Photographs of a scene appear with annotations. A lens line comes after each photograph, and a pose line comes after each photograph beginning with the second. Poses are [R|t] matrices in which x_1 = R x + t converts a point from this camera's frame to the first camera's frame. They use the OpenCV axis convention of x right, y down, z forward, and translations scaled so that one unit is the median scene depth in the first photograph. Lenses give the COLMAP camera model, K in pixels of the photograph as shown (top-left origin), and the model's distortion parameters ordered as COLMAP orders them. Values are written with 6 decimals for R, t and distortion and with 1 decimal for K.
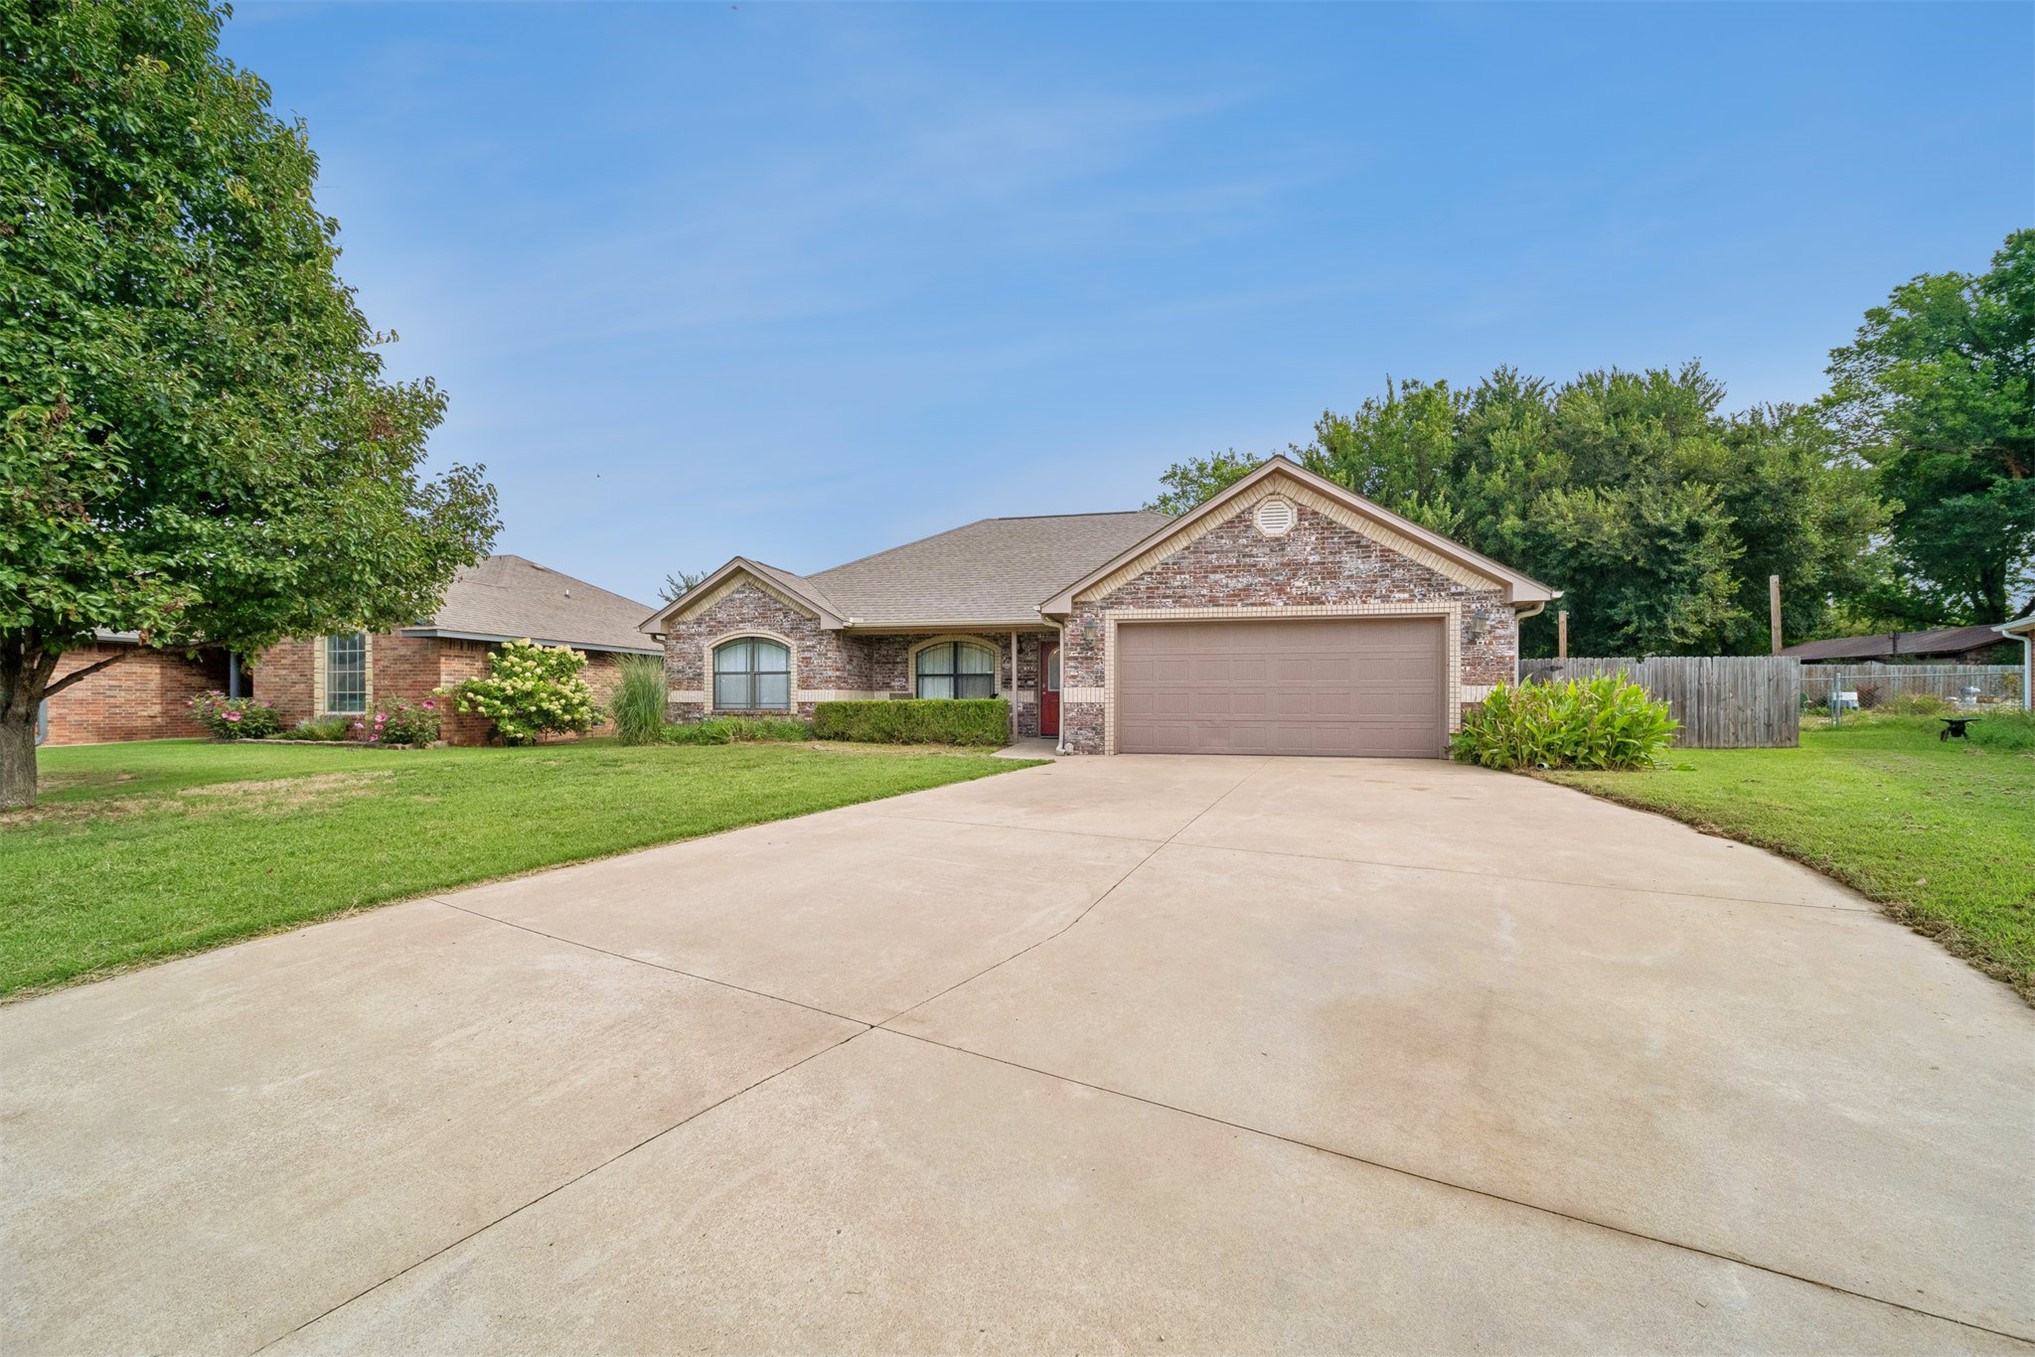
lens RADIAL K [[716.0, 0, 1015.9], [0, 716.0, 684.1], [0, 0, 1]] dist [0.005201, -0.001854]
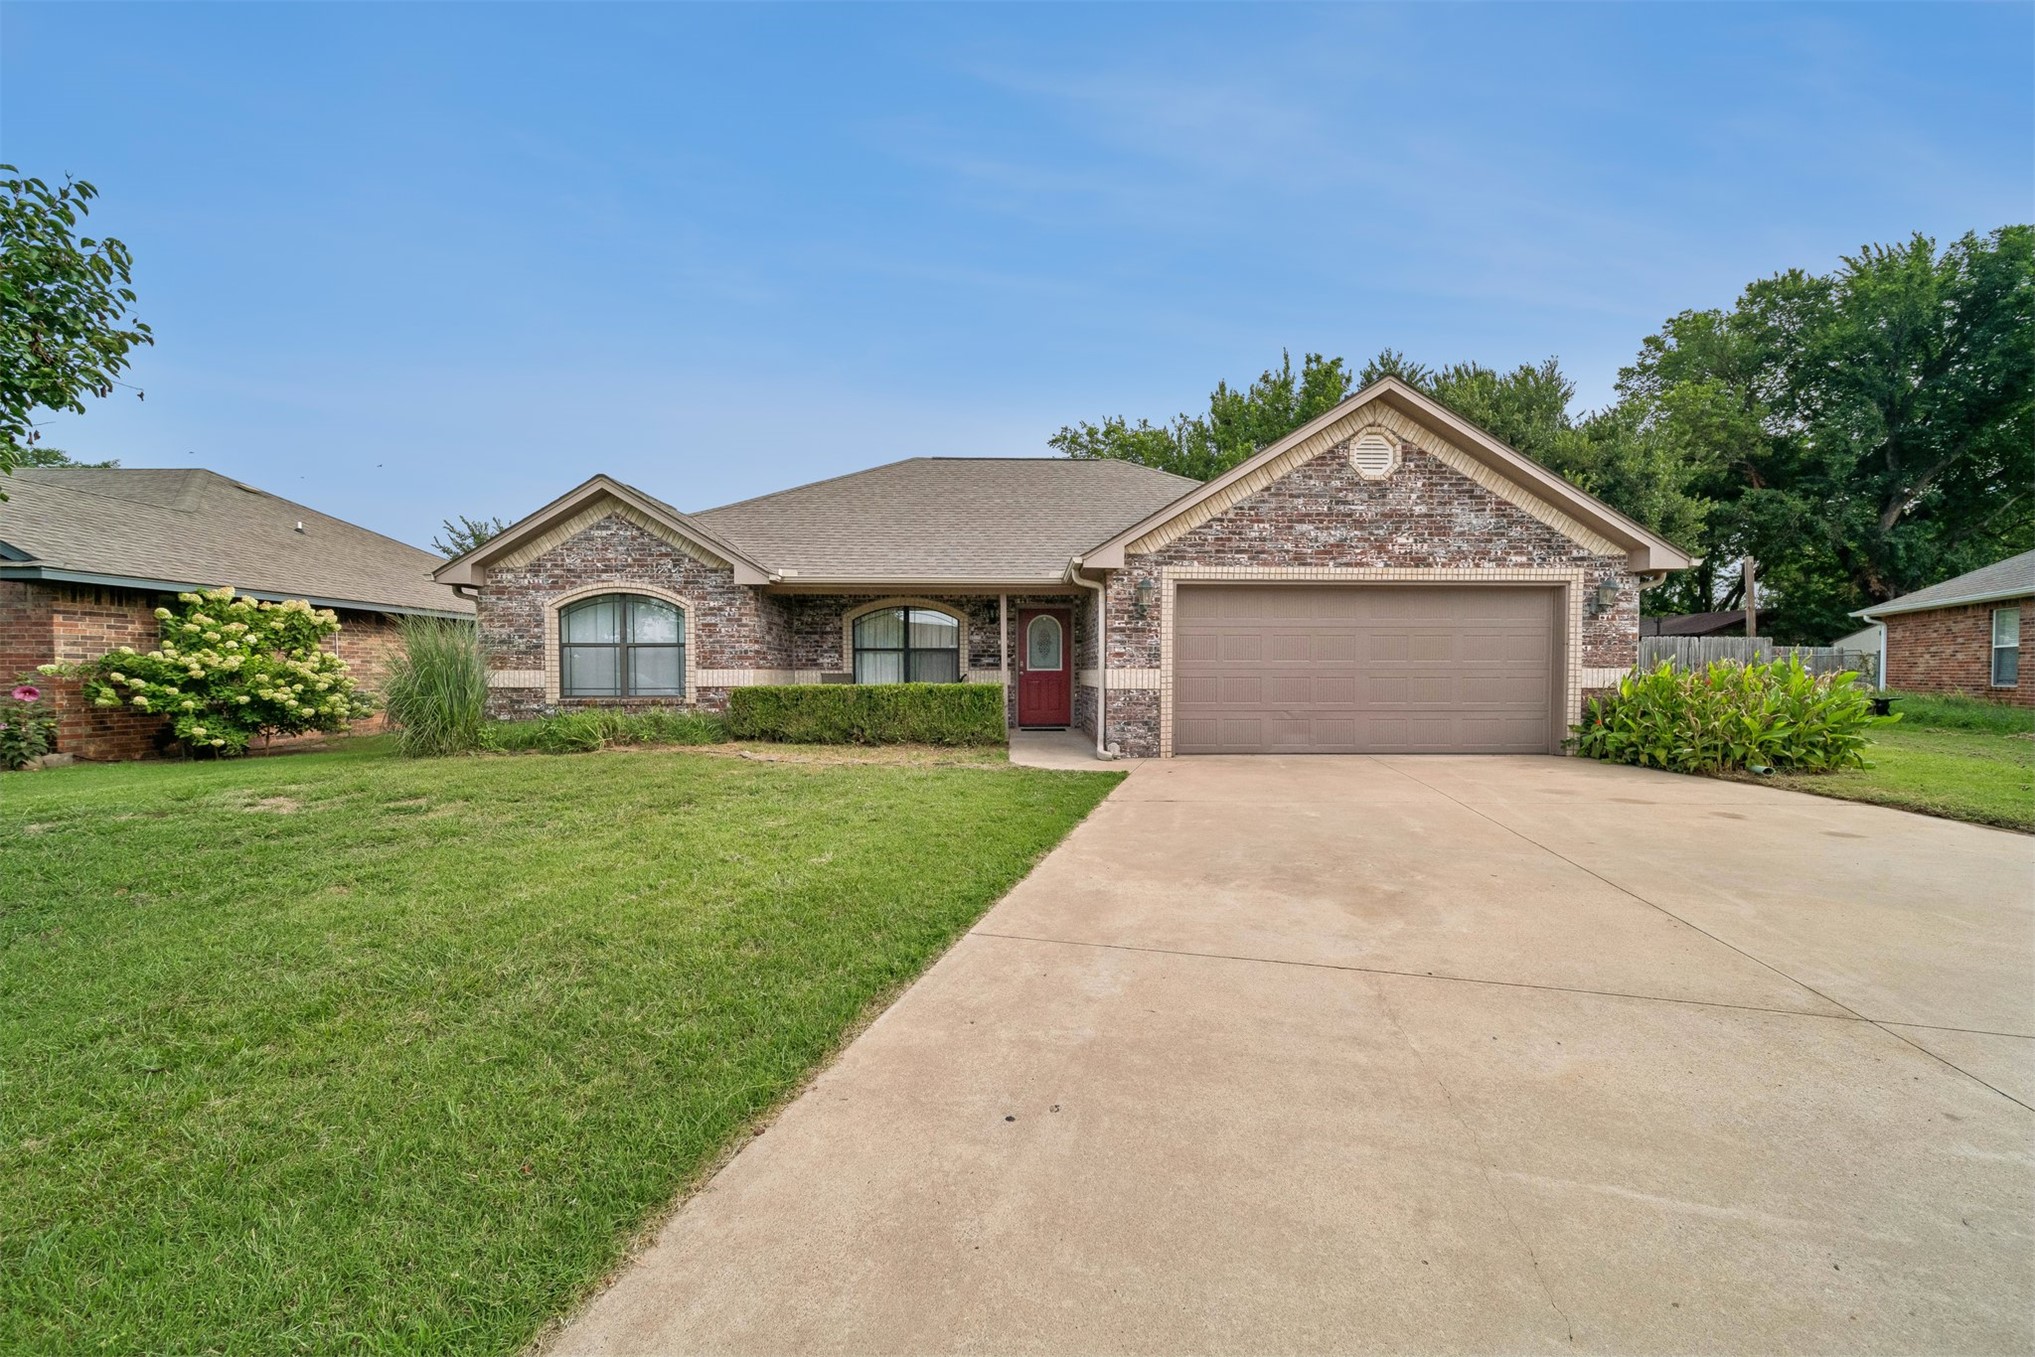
lens RADIAL K [[716.0, 0, 1016.7], [0, 716.0, 676.7], [0, 0, 1]] dist [0.005201, -0.001854]
pose [[0.974244, -0.001788, 0.225491, -0.154967], [-0.004449, 0.999622, 0.027149, -0.005531], [-0.225454, -0.027453, 0.973867, 0.236111]]
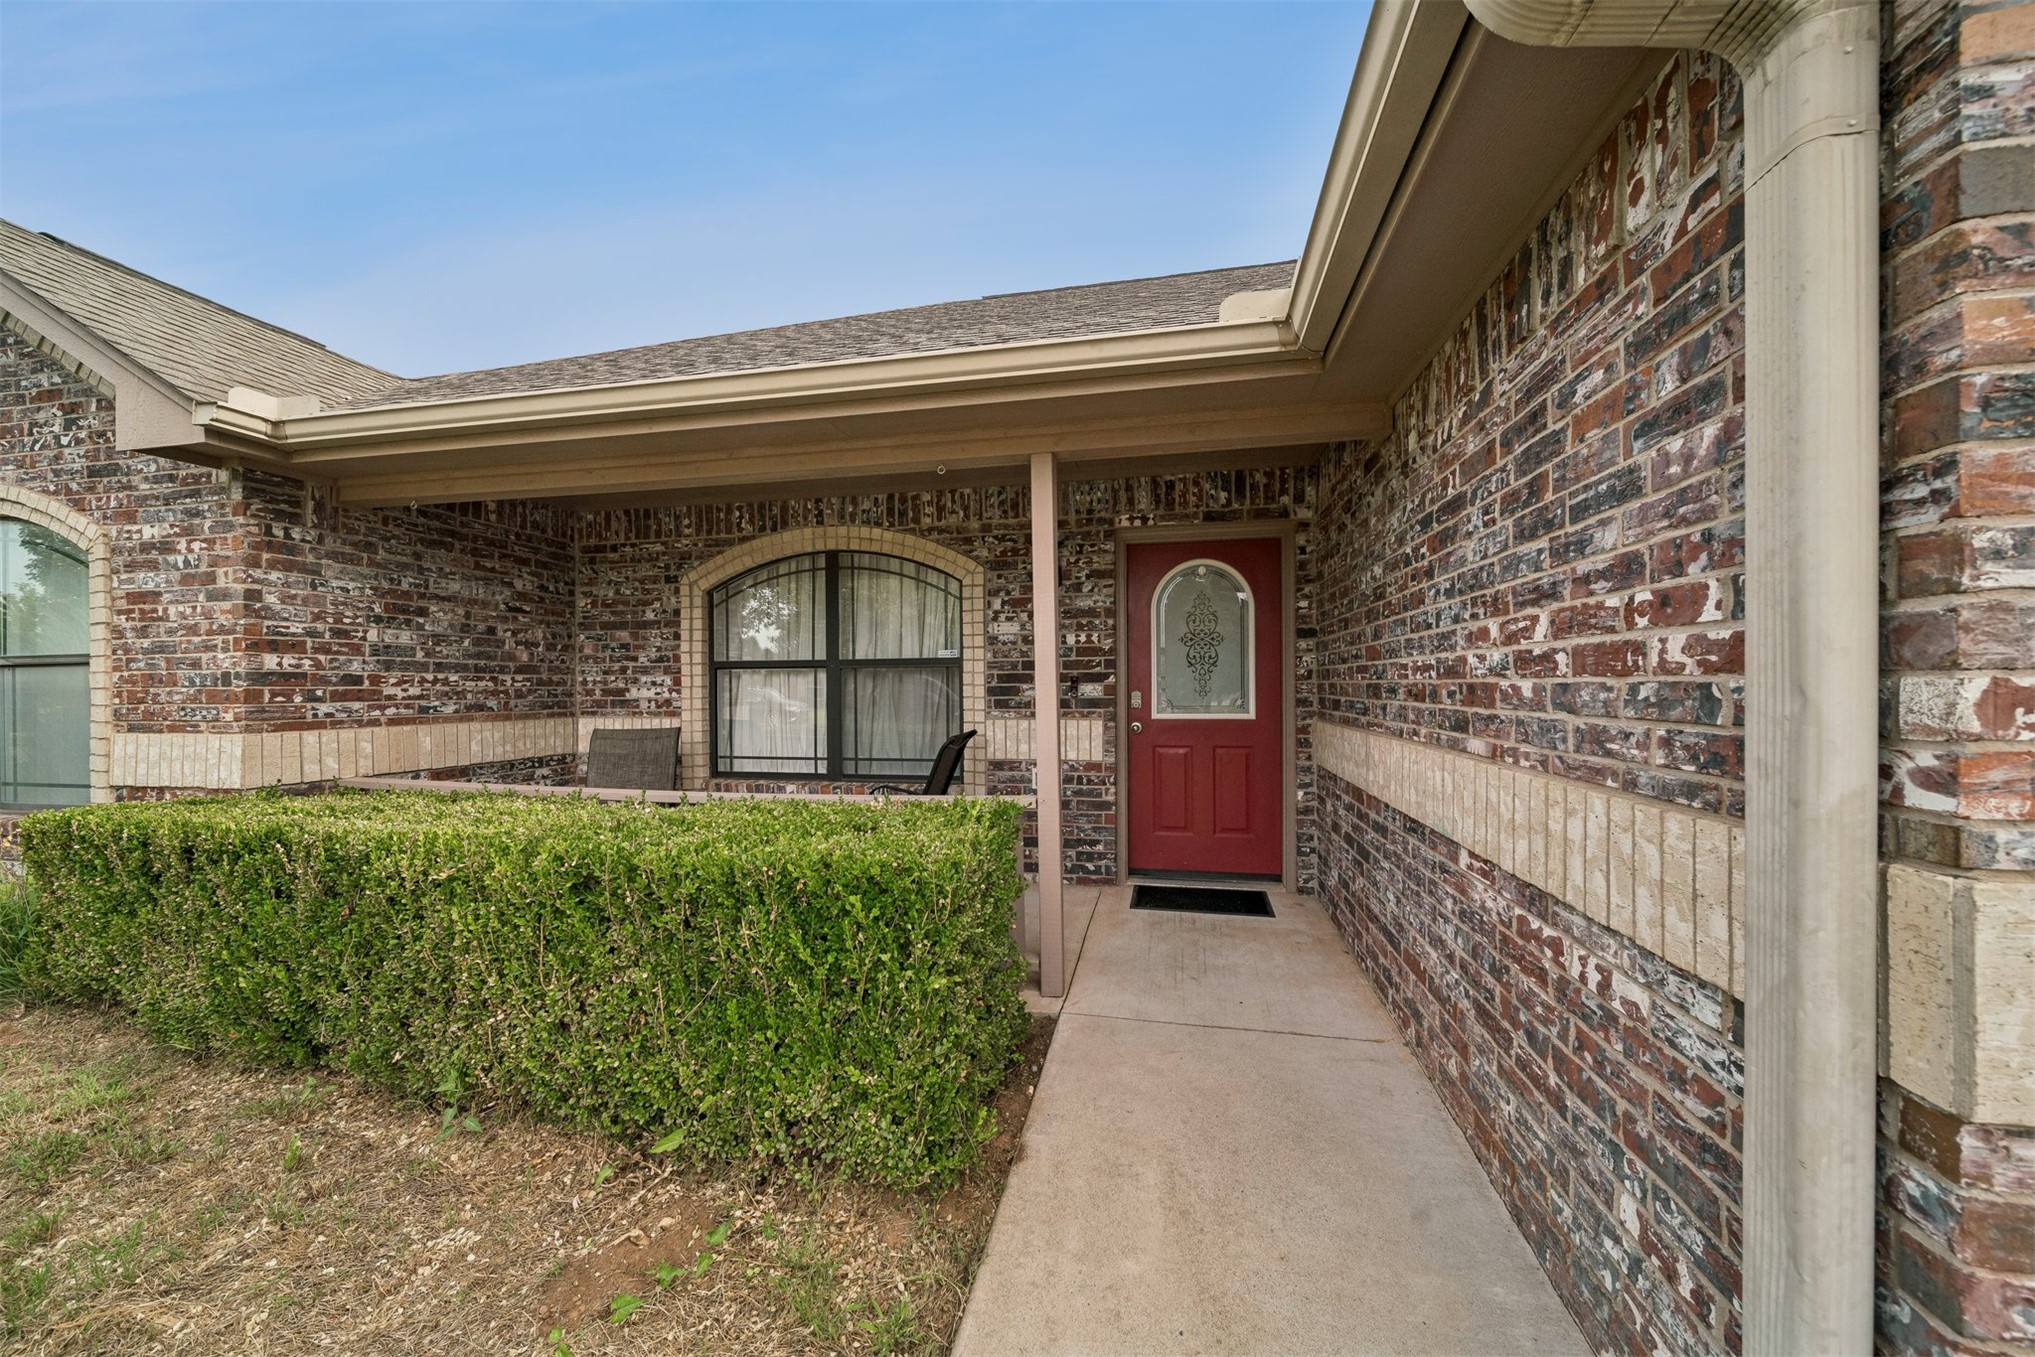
lens RADIAL K [[716.0, 0, 1020.2], [0, 716.0, 685.7], [0, 0, 1]] dist [0.005201, -0.001854]
pose [[0.999862, -0.008127, 0.014517, -0.011778], [0.007820, 0.999748, 0.021050, -0.009998], [-0.014684, -0.020934, 0.999673, 0.758433]]
